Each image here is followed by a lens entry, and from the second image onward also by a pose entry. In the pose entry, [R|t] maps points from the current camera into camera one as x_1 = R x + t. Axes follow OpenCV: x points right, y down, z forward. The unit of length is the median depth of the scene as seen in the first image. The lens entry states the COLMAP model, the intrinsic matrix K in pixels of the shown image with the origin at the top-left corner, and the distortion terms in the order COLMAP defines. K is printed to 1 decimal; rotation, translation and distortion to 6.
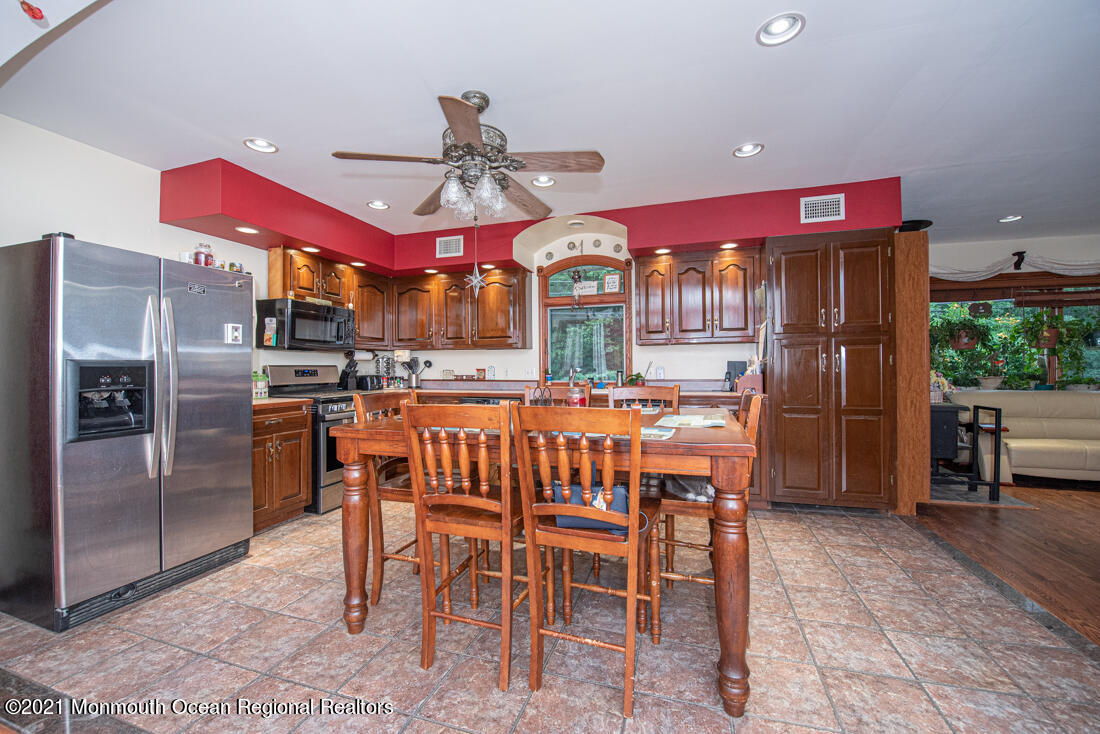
lens RADIAL K [[434.7, 0, 550.1], [0, 434.7, 364.2], [0, 0, 1]] dist [-0.019515, -0.000160]
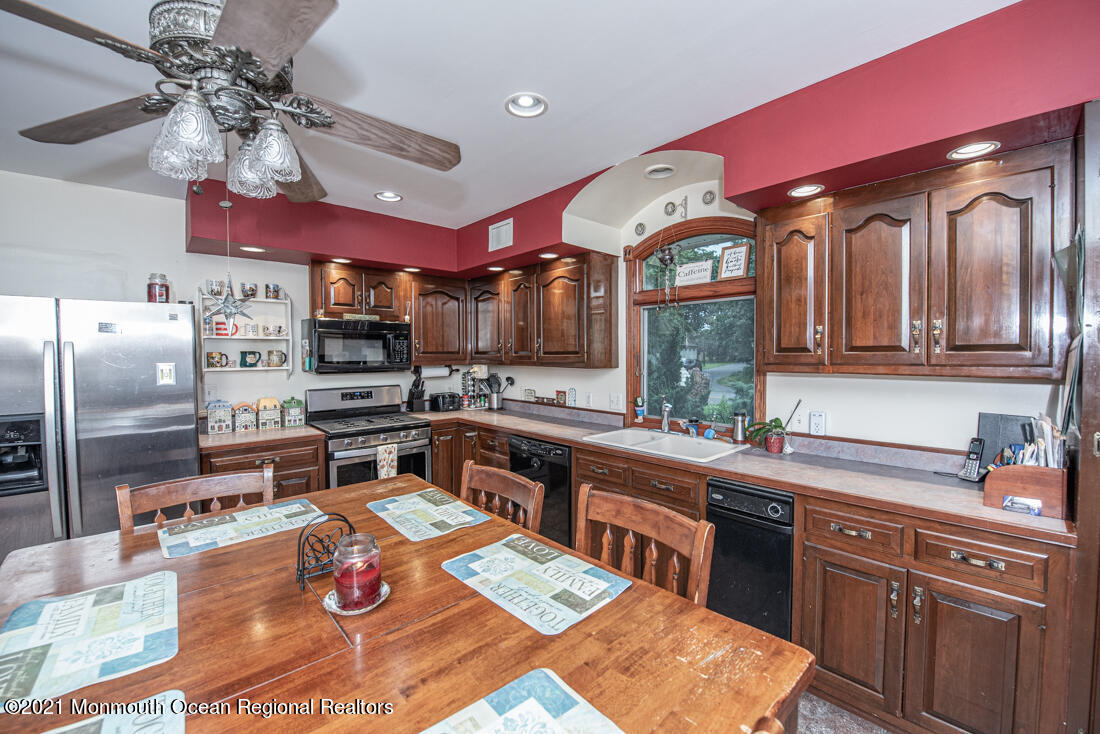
lens RADIAL K [[439.0, 0, 552.5], [0, 439.0, 363.1], [0, 0, 1]] dist [-0.000301, -0.000177]
pose [[0.864809, 0.013651, -0.501916, 0.274969], [0.003260, 0.999457, 0.032800, -0.082105], [0.502091, -0.030002, 0.864294, 0.424590]]
